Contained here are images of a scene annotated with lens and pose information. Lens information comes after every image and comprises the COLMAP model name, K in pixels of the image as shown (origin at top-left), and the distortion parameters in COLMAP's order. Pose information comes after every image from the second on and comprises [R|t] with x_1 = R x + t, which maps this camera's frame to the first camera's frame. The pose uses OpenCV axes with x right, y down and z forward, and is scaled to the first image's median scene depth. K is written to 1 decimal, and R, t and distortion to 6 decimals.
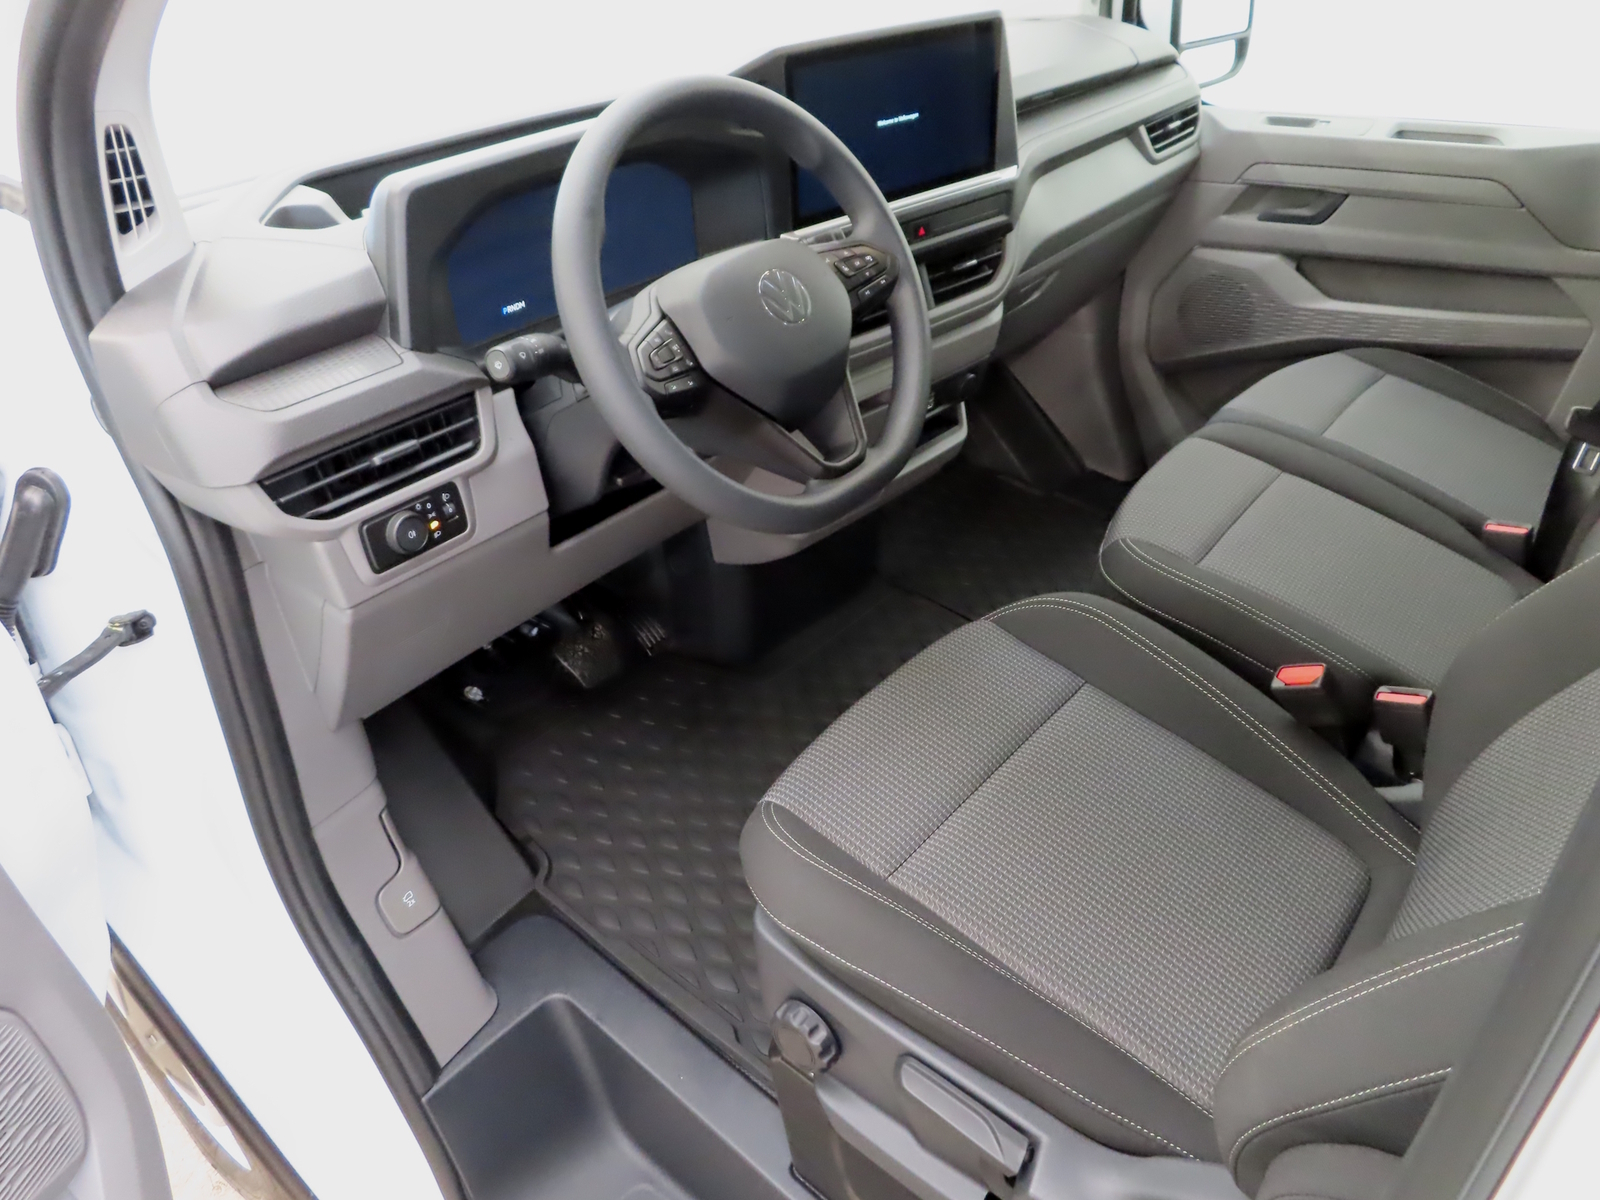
lens RADIAL K [[1152.8, 0, 793.4], [0, 1152.8, 601.5], [0, 0, 1]] dist [-0.007928, 0.001331]
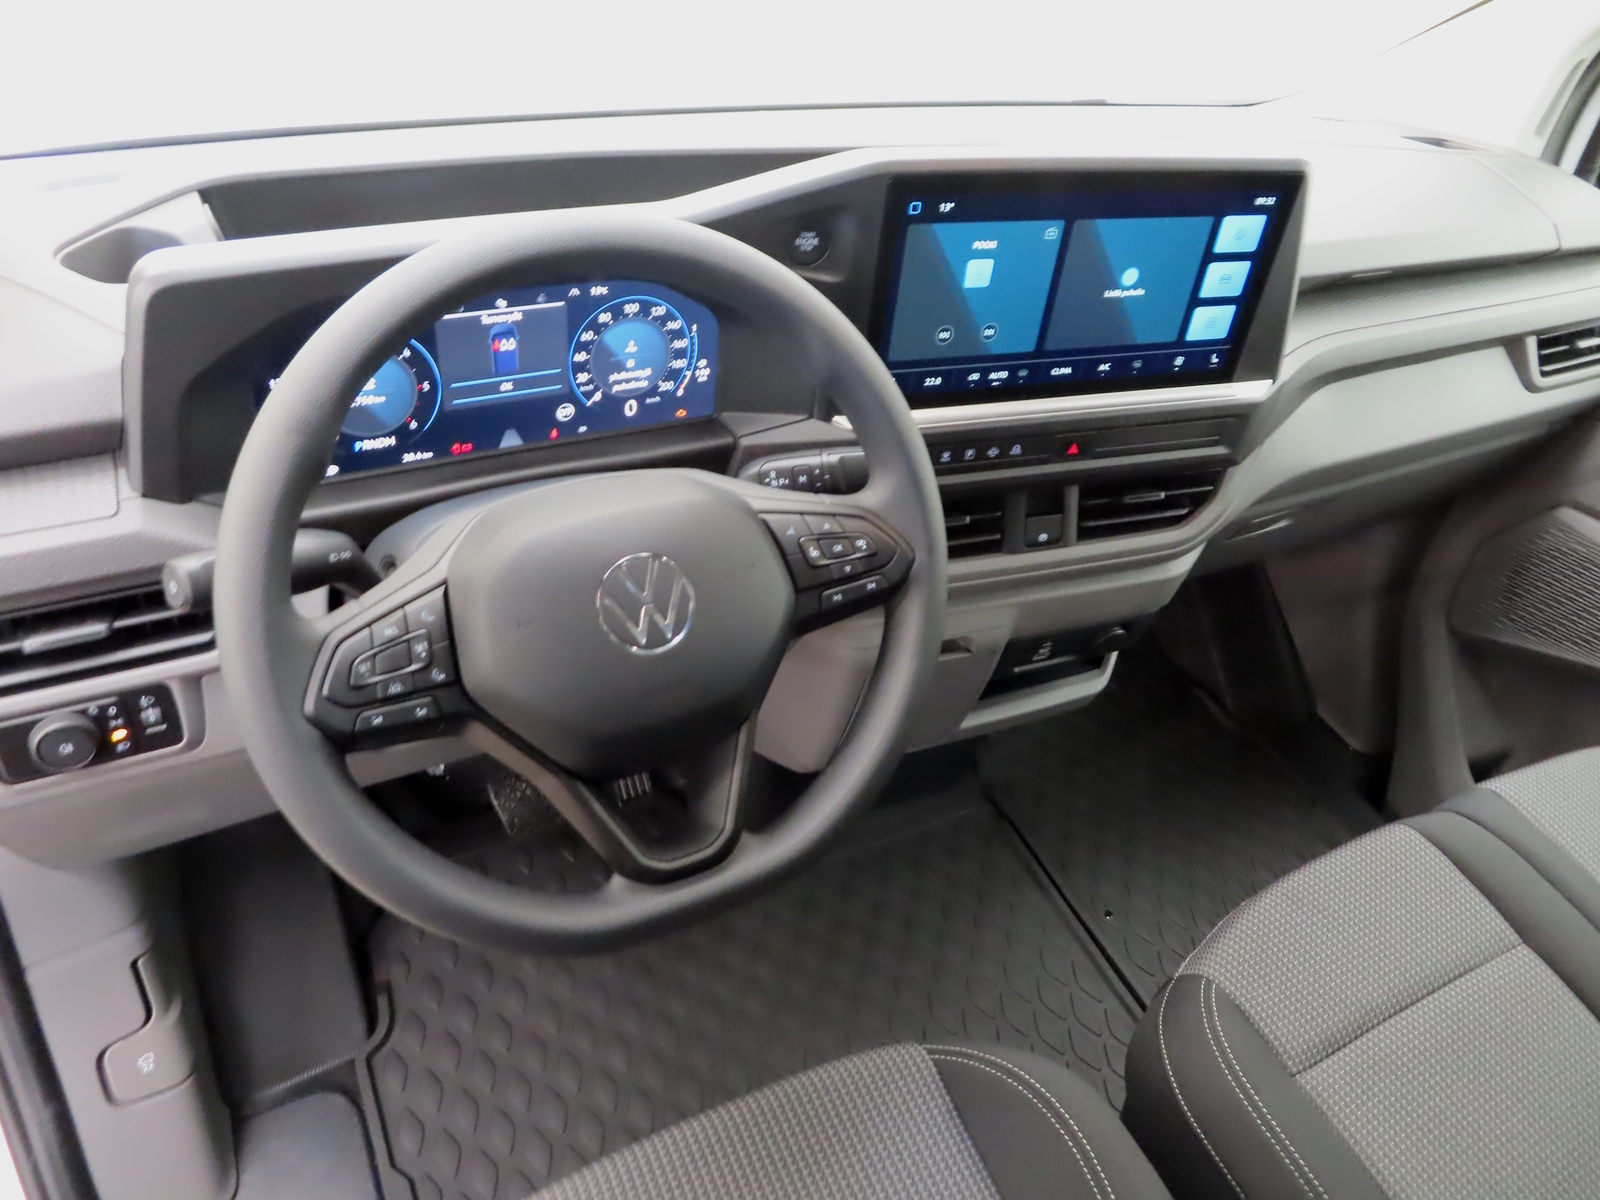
lens RADIAL K [[1152.8, 0, 794.4], [0, 1152.8, 603.5], [0, 0, 1]] dist [-0.007928, 0.001331]
pose [[0.914266, 0.335709, -0.226754, 0.160687], [-0.322177, 0.941859, 0.095410, -0.273552], [0.245600, -0.014175, 0.969268, 0.331610]]
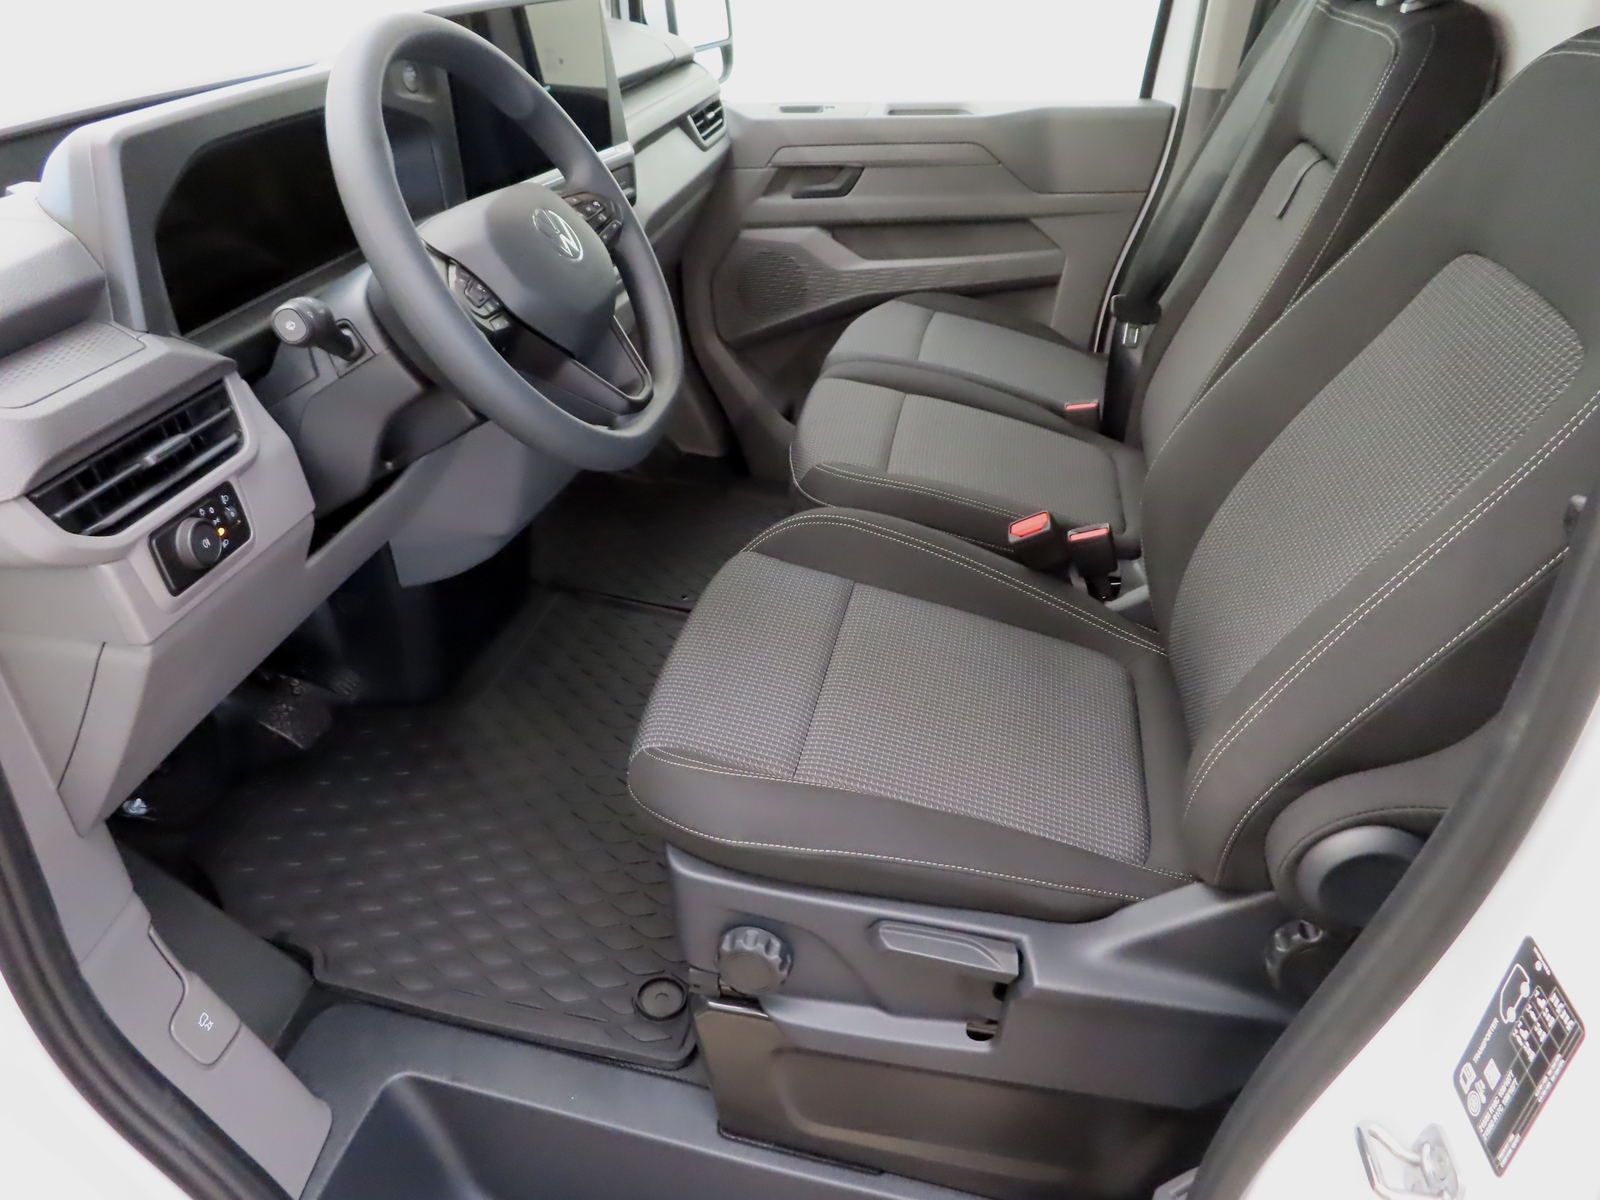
lens RADIAL K [[1152.8, 0, 800.0], [0, 1152.8, 600.5], [0, 0, 1]] dist [-0.007928, 0.001331]
pose [[0.873185, -0.223113, 0.433324, -0.252634], [0.244530, 0.969620, 0.006495, 0.064635], [-0.421609, 0.100289, 0.901215, 0.047186]]
